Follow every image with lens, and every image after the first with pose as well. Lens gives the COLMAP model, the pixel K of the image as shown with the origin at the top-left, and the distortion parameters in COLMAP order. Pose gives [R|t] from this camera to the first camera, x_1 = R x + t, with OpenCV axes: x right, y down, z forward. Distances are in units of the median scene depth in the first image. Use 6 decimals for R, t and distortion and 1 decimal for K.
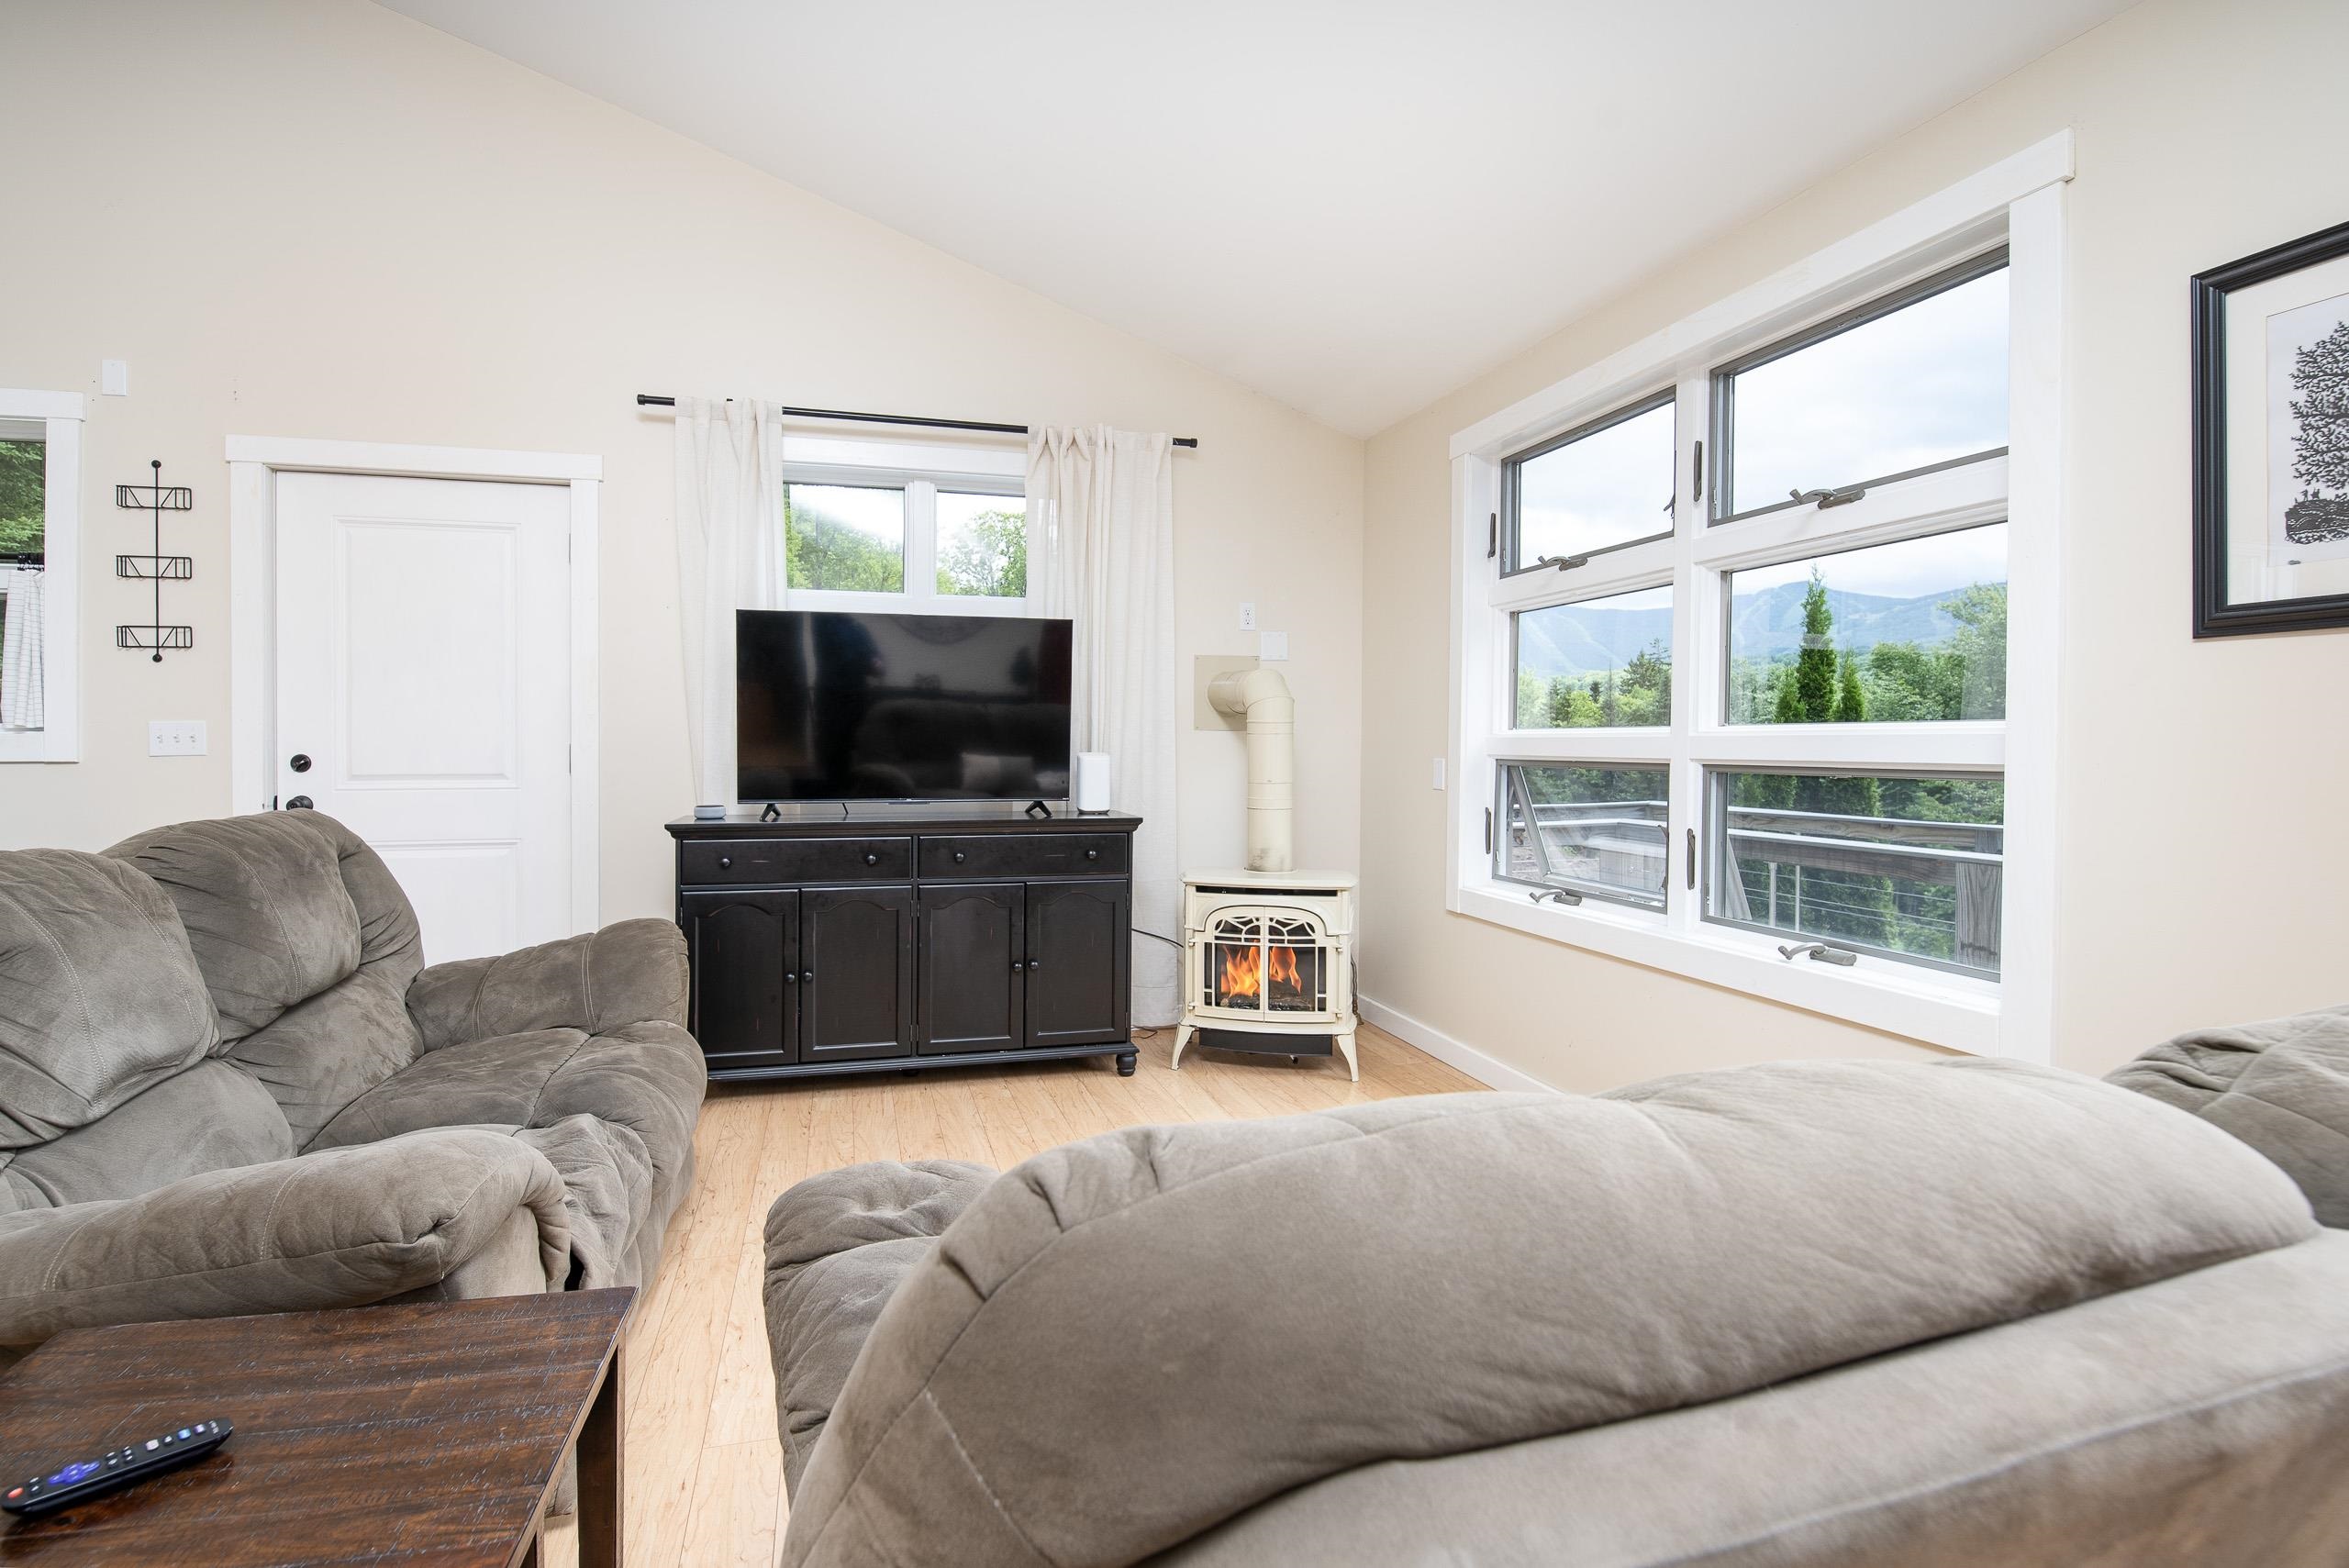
lens RADIAL K [[1040.0, 0, 1130.9], [0, 1040.0, 756.7], [0, 0, 1]] dist [0.000530, -0.013640]
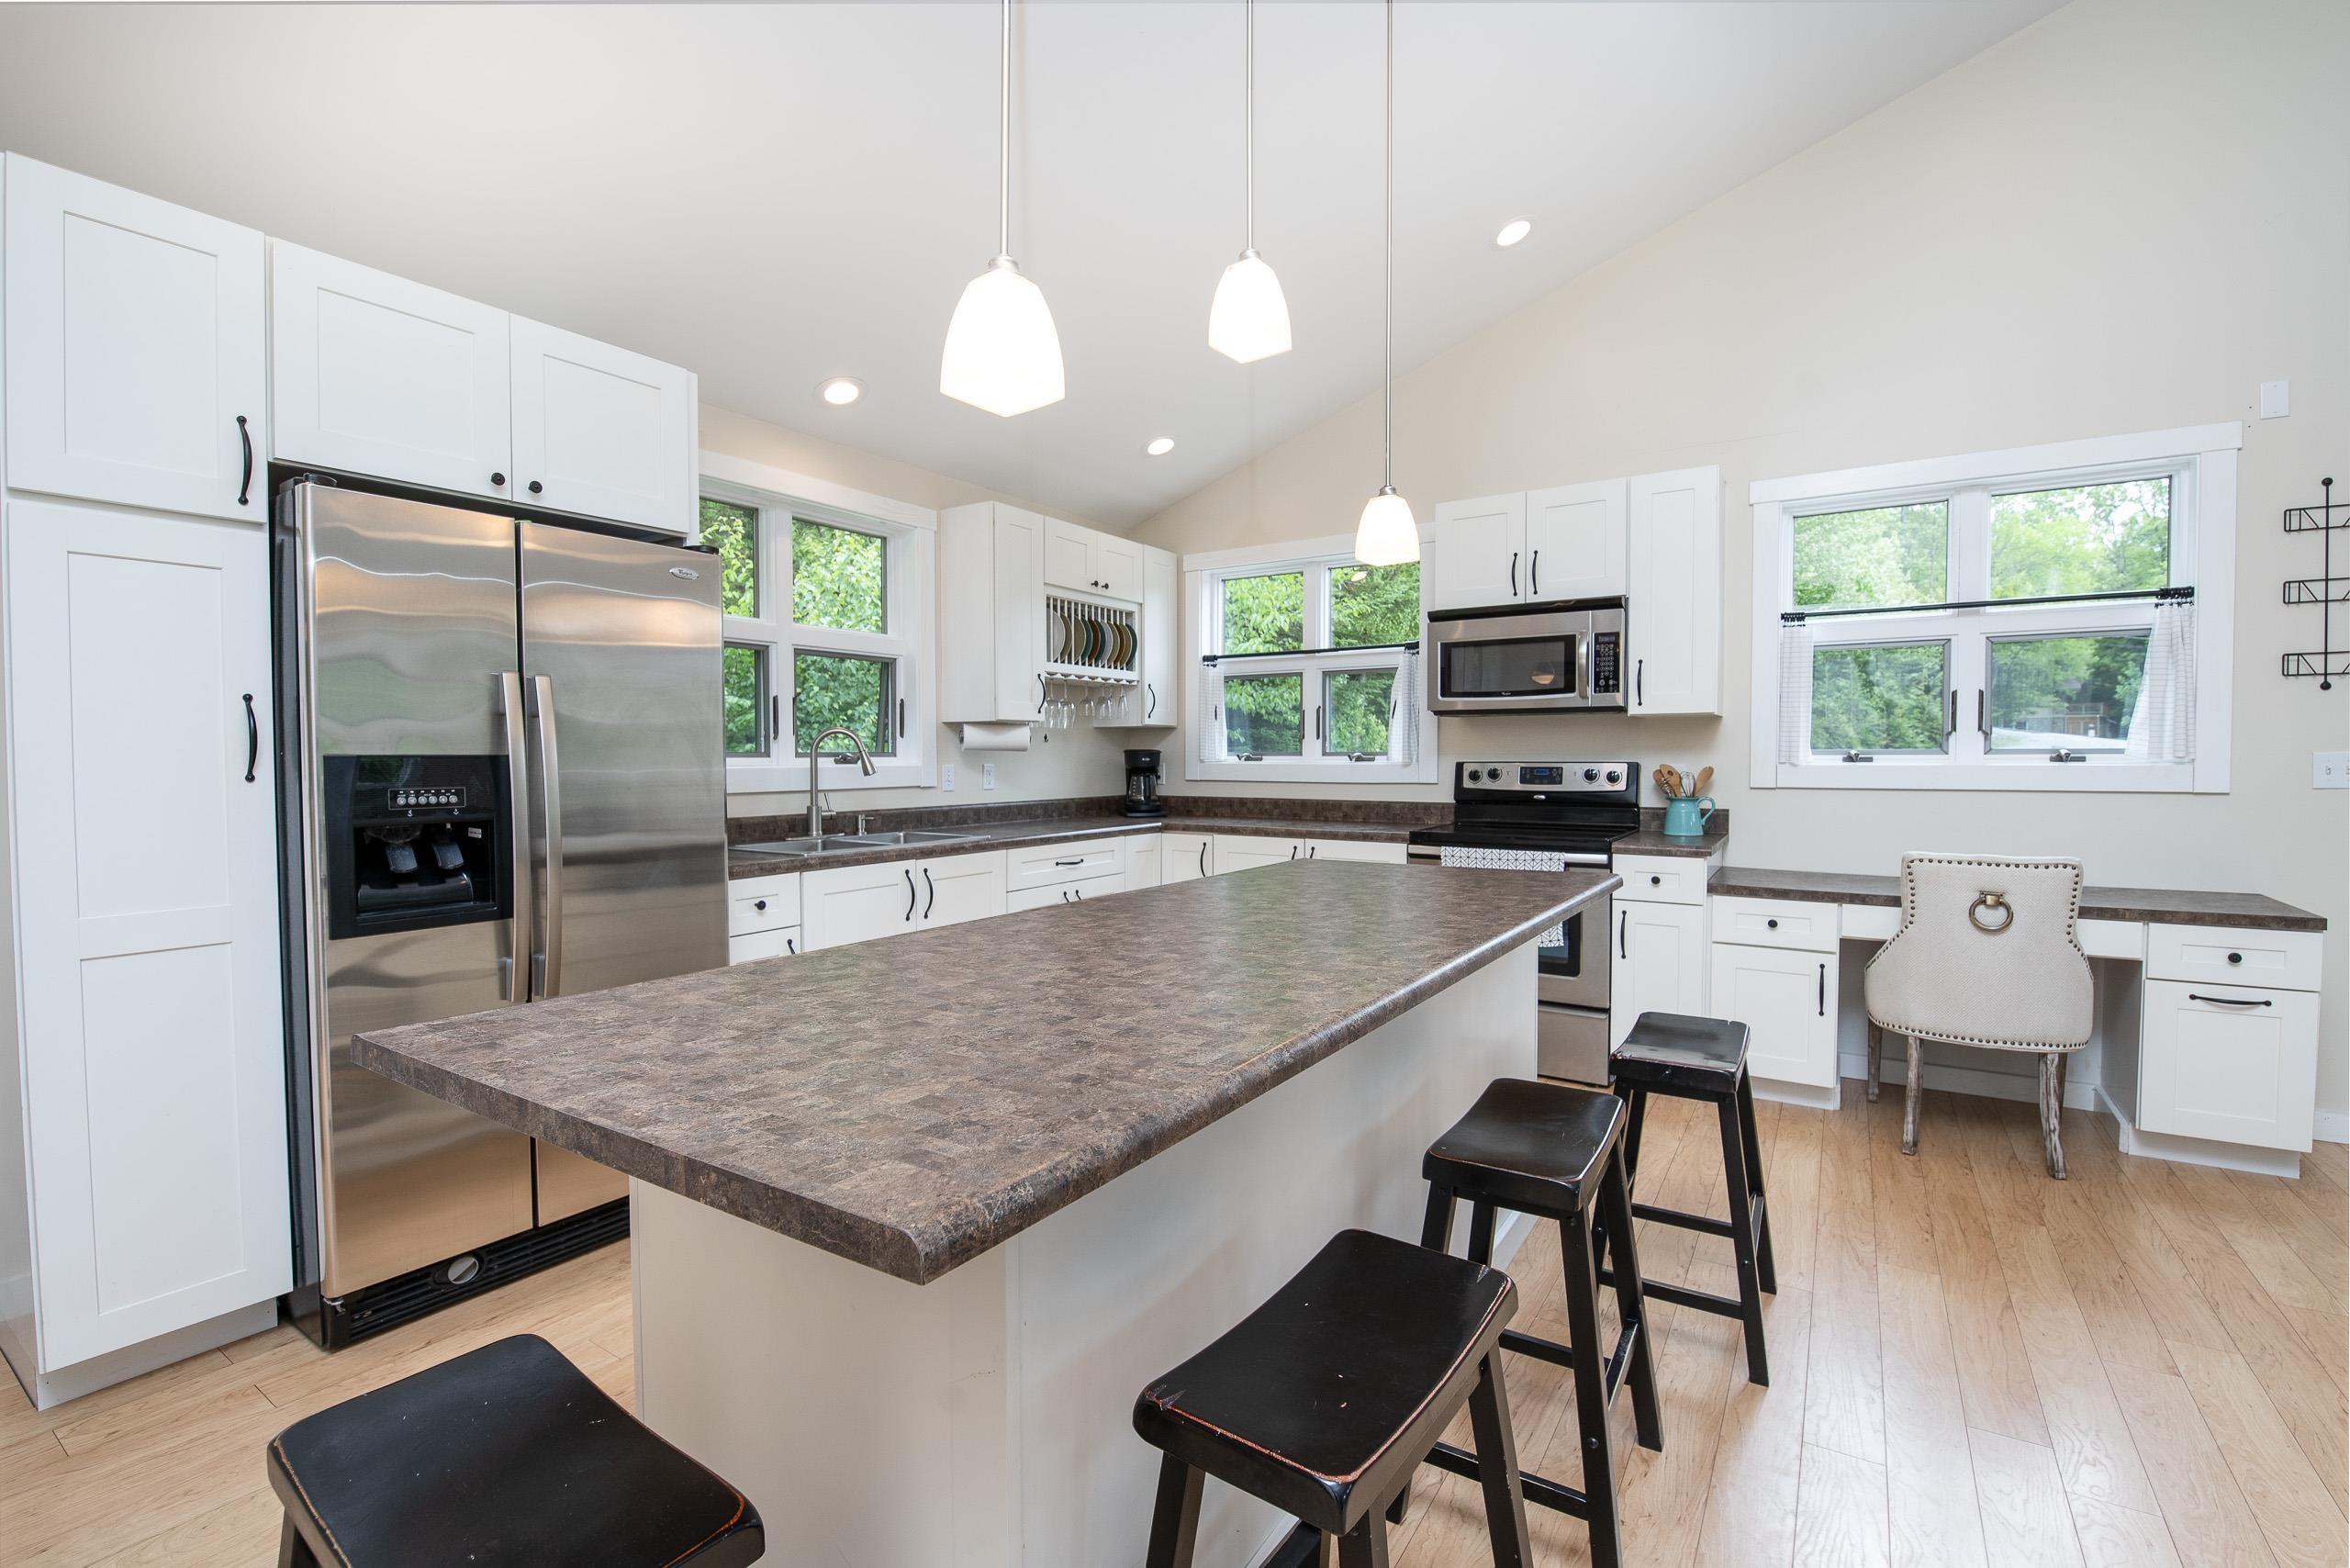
lens RADIAL K [[1036.3, 0, 1165.5], [0, 1036.3, 783.9], [0, 0, 1]] dist [0.000200, -0.012287]
pose [[0.660436, 0.020681, -0.750597, -0.910490], [-0.003534, 0.999695, 0.024434, -0.023144], [0.750874, -0.013484, 0.660308, -0.411811]]
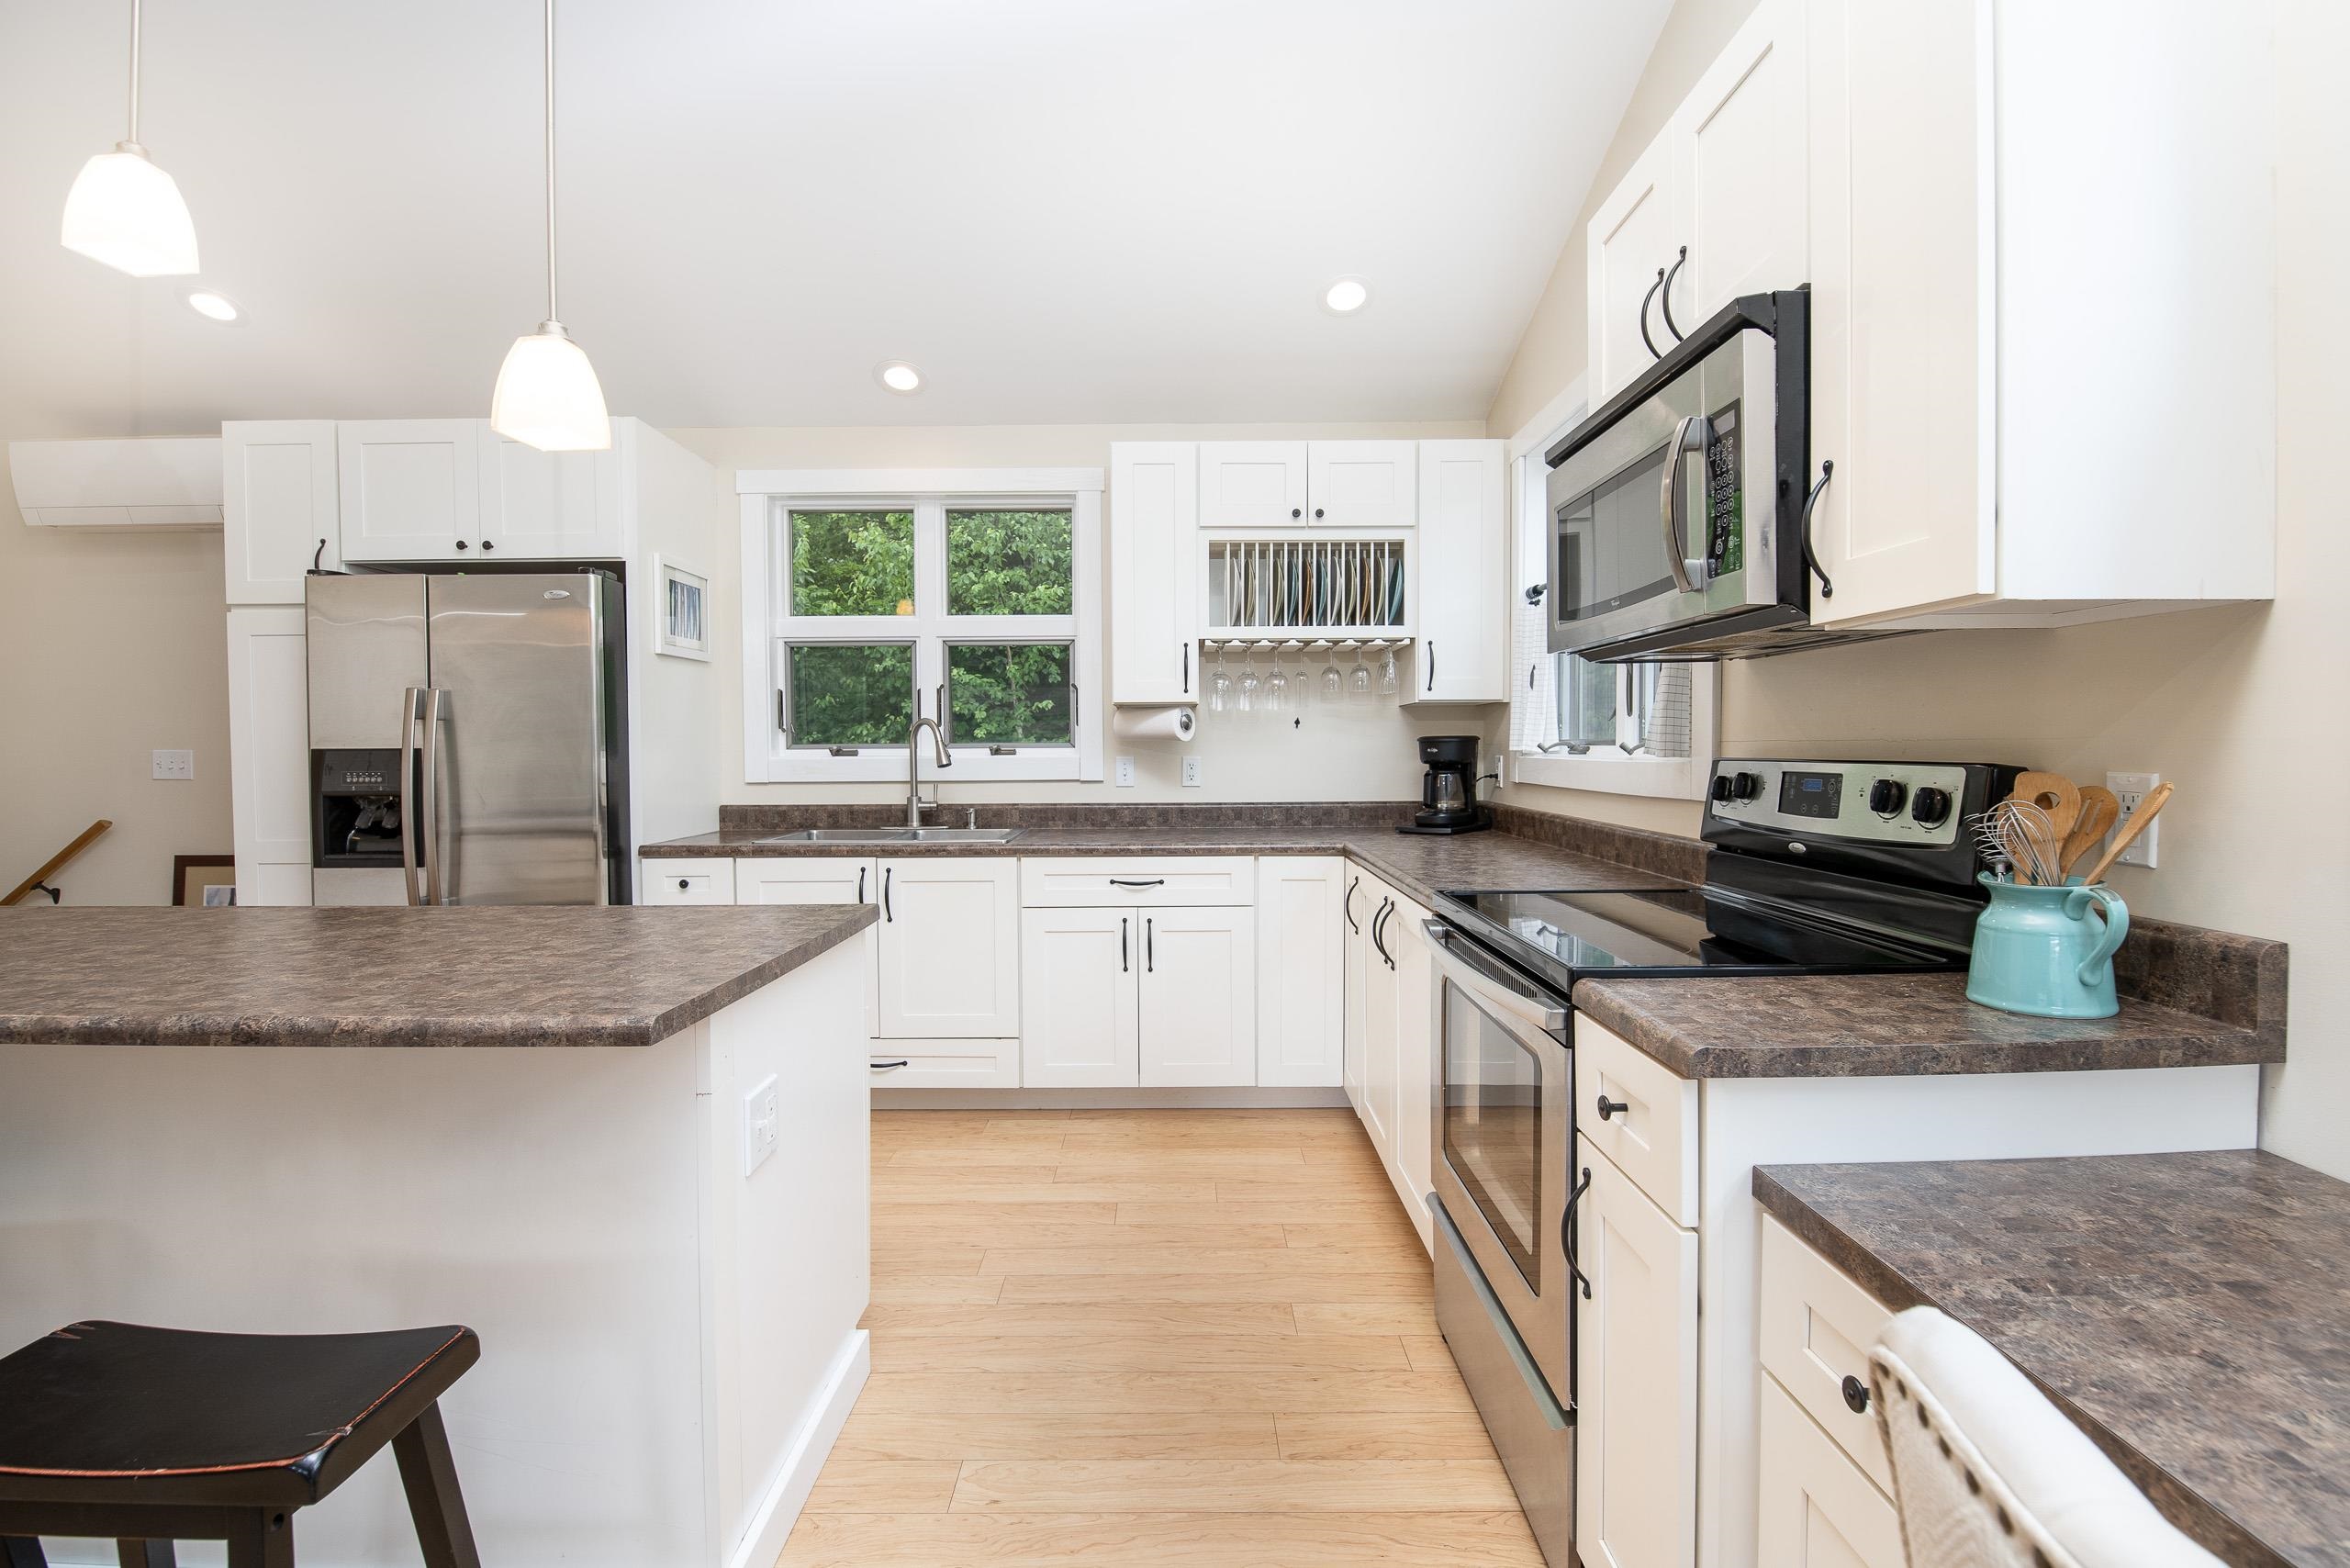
lens RADIAL K [[1036.3, 0, 1165.5], [0, 1036.3, 783.9], [0, 0, 1]] dist [0.000200, -0.012287]
pose [[-0.262331, 0.036626, -0.964283, -0.984067], [-0.000631, 0.999273, 0.038127, -0.028074], [0.964978, 0.010610, -0.262117, 0.593550]]
